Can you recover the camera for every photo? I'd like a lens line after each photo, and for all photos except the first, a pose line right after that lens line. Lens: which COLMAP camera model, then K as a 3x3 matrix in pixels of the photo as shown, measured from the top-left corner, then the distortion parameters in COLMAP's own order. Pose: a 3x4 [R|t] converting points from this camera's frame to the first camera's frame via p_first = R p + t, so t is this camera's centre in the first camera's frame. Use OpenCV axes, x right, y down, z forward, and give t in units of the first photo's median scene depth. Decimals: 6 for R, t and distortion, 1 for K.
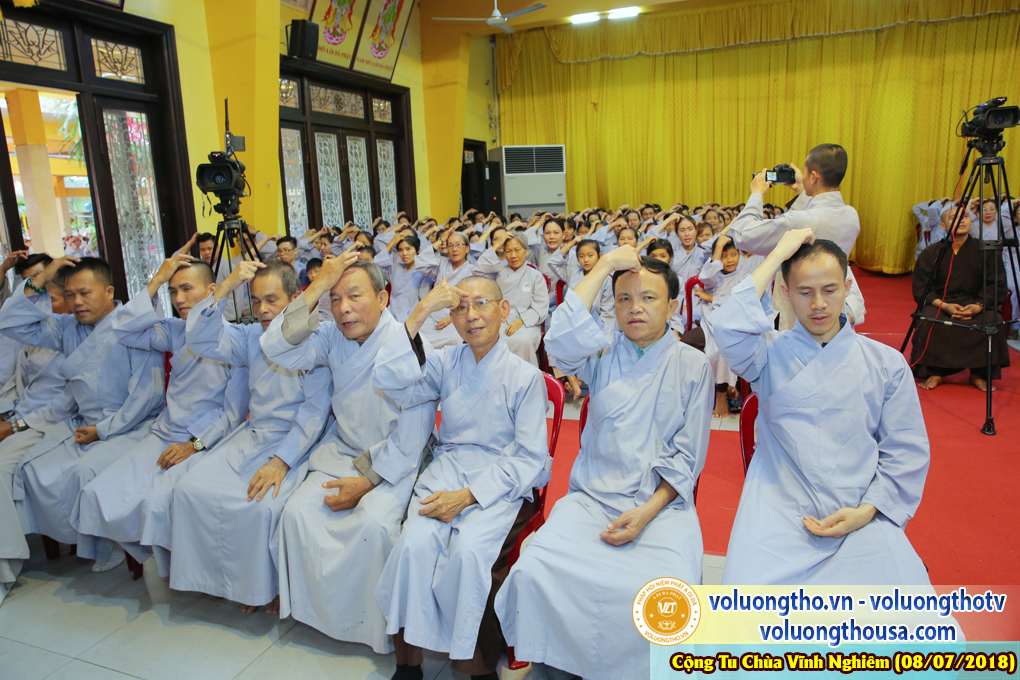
lens RADIAL K [[662.4, 0, 509.7], [0, 662.4, 340.6], [0, 0, 1]] dist [-0.043913, 0.022284]
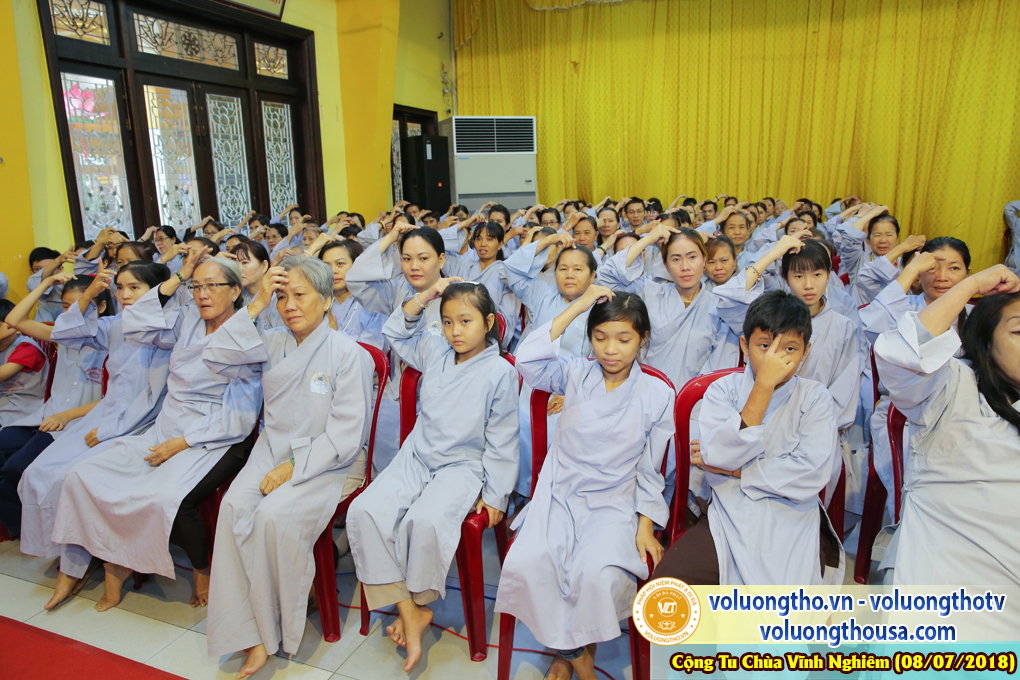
lens RADIAL K [[662.4, 0, 503.1], [0, 662.4, 339.1], [0, 0, 1]] dist [-0.043913, 0.022284]
pose [[0.999667, 0.020697, -0.015400, 0.072406], [-0.020380, 0.999582, 0.020484, -0.059266], [0.015818, -0.020164, 0.999672, 0.257758]]
